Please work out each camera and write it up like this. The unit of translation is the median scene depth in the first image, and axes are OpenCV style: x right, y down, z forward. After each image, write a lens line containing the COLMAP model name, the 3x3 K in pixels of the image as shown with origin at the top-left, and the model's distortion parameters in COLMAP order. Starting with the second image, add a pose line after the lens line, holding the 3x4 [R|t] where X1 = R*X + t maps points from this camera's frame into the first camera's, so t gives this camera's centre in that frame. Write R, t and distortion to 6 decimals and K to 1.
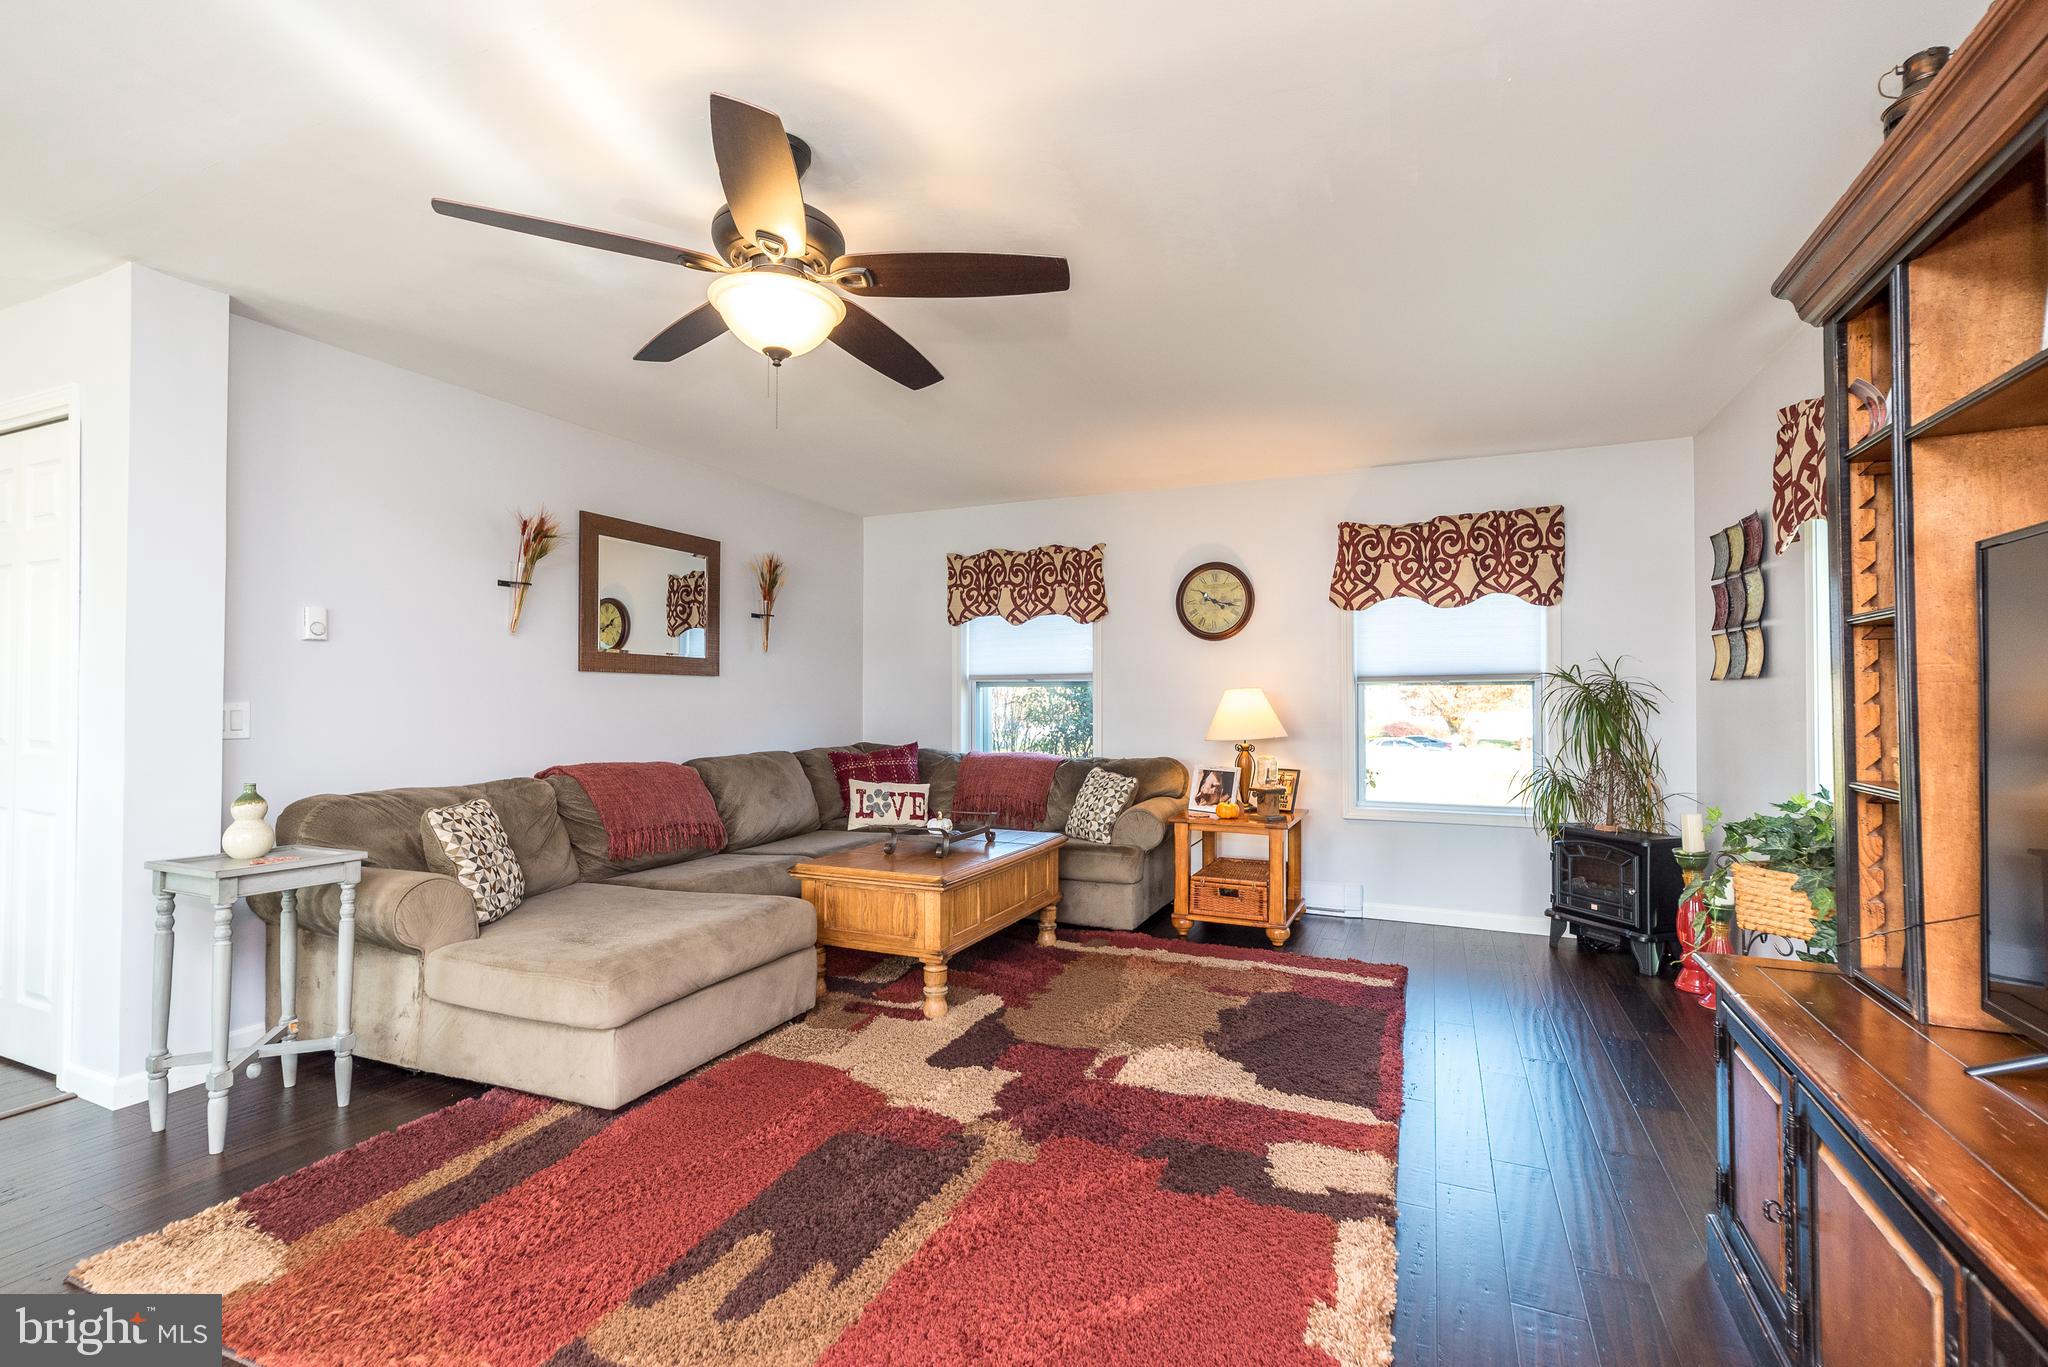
lens RADIAL K [[915.8, 0, 1024.0], [0, 915.8, 683.5], [0, 0, 1]] dist [-0.000623, 0.000014]
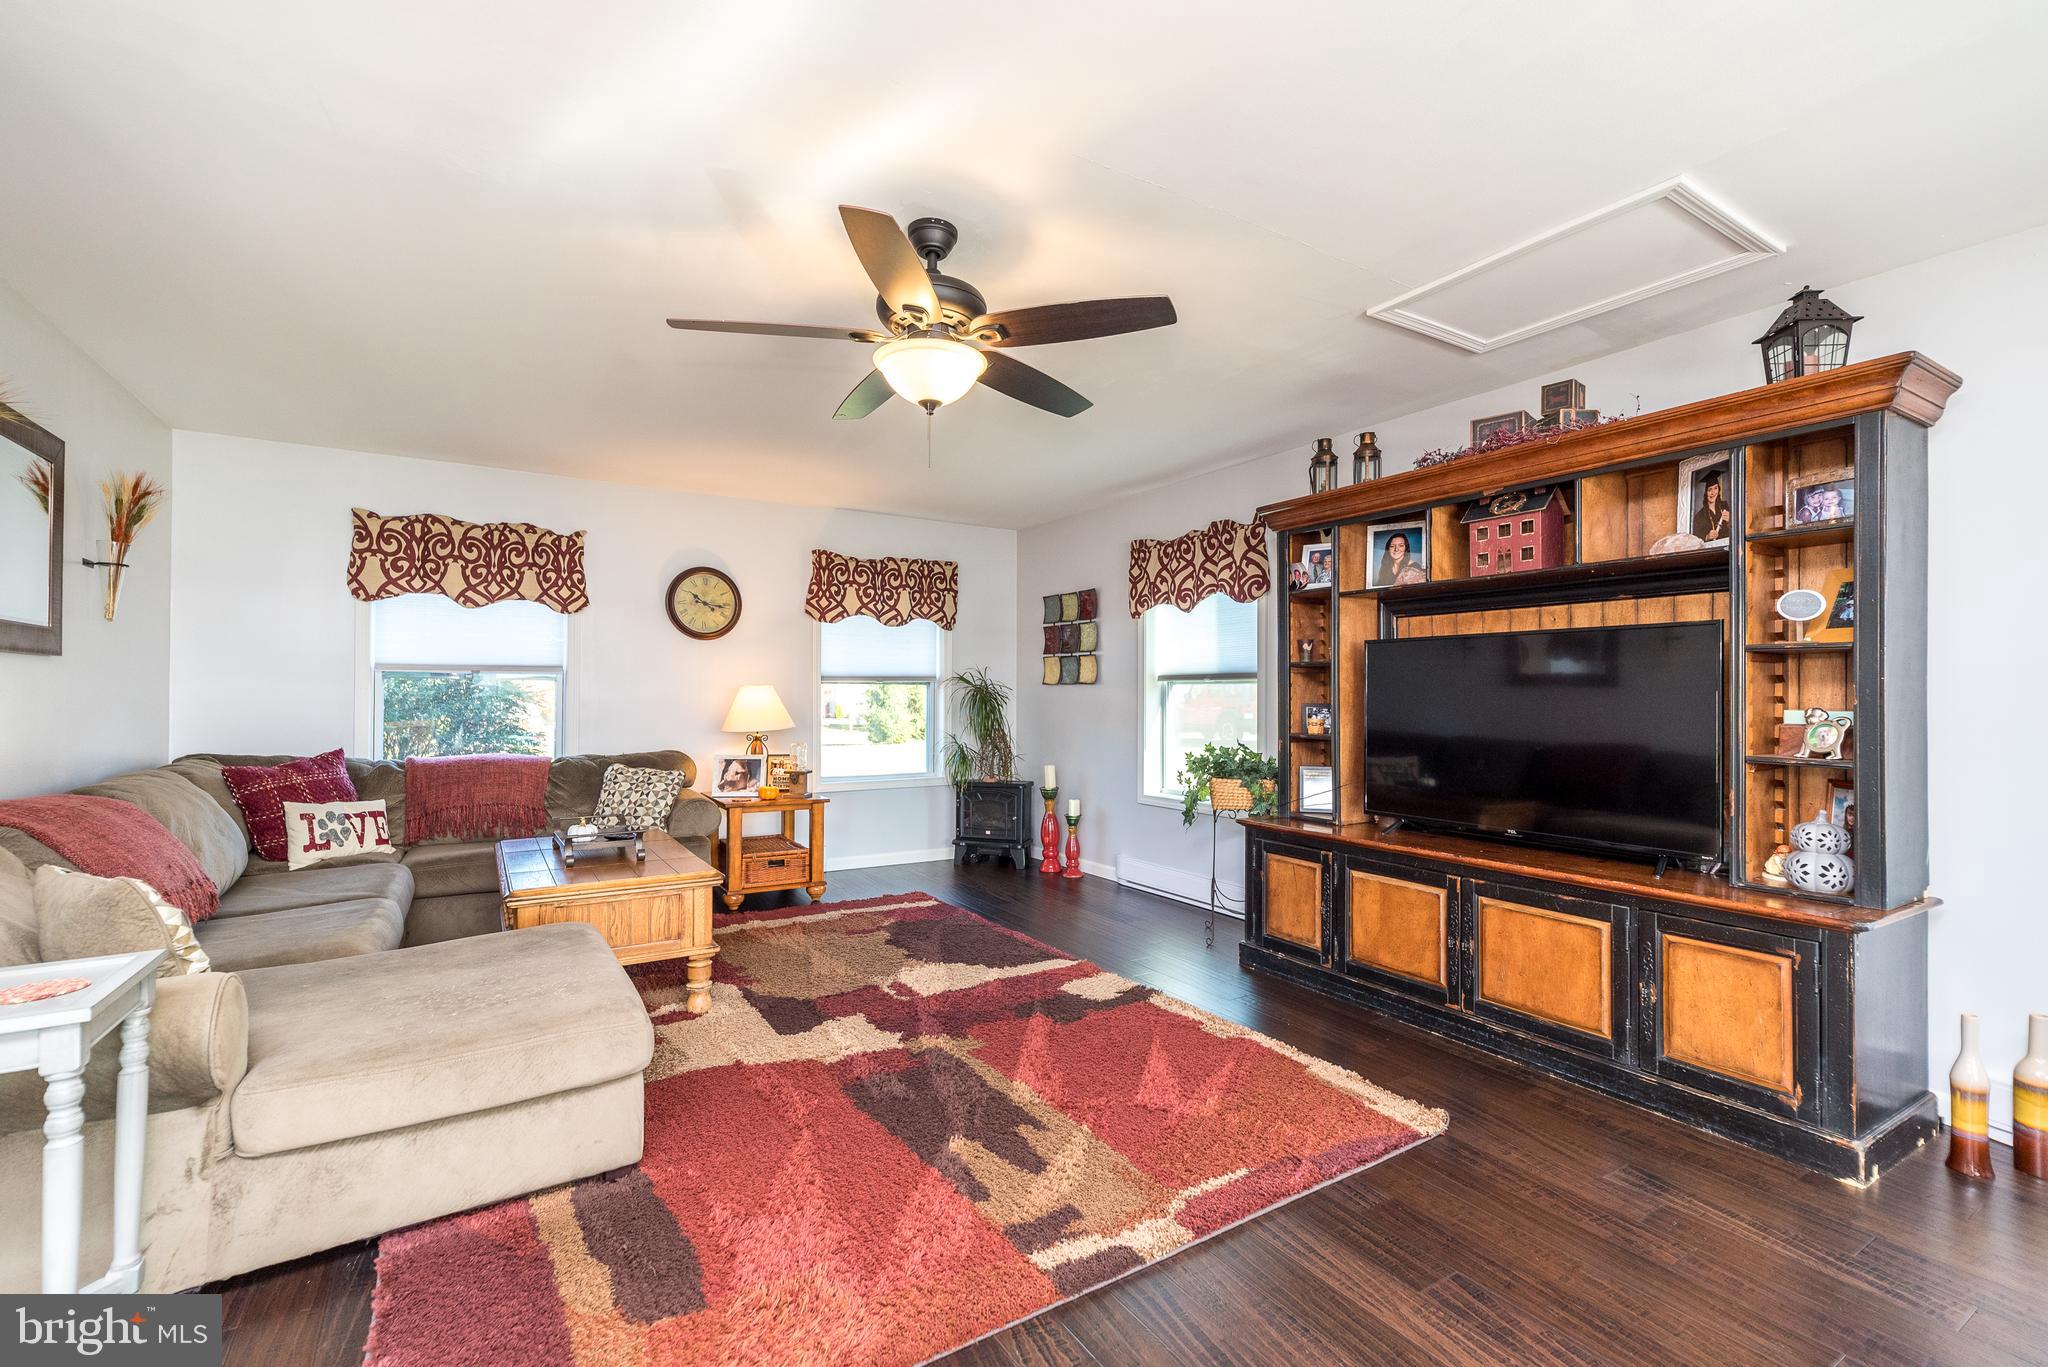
lens RADIAL K [[896.3, 0, 1024.3], [0, 896.3, 689.2], [0, 0, 1]] dist [0.005961, 0.000424]
pose [[0.554251, 0.006643, 0.832323, -0.499698], [-0.019514, 0.999797, 0.005015, -0.001778], [-0.832120, -0.019021, 0.554269, 0.111310]]
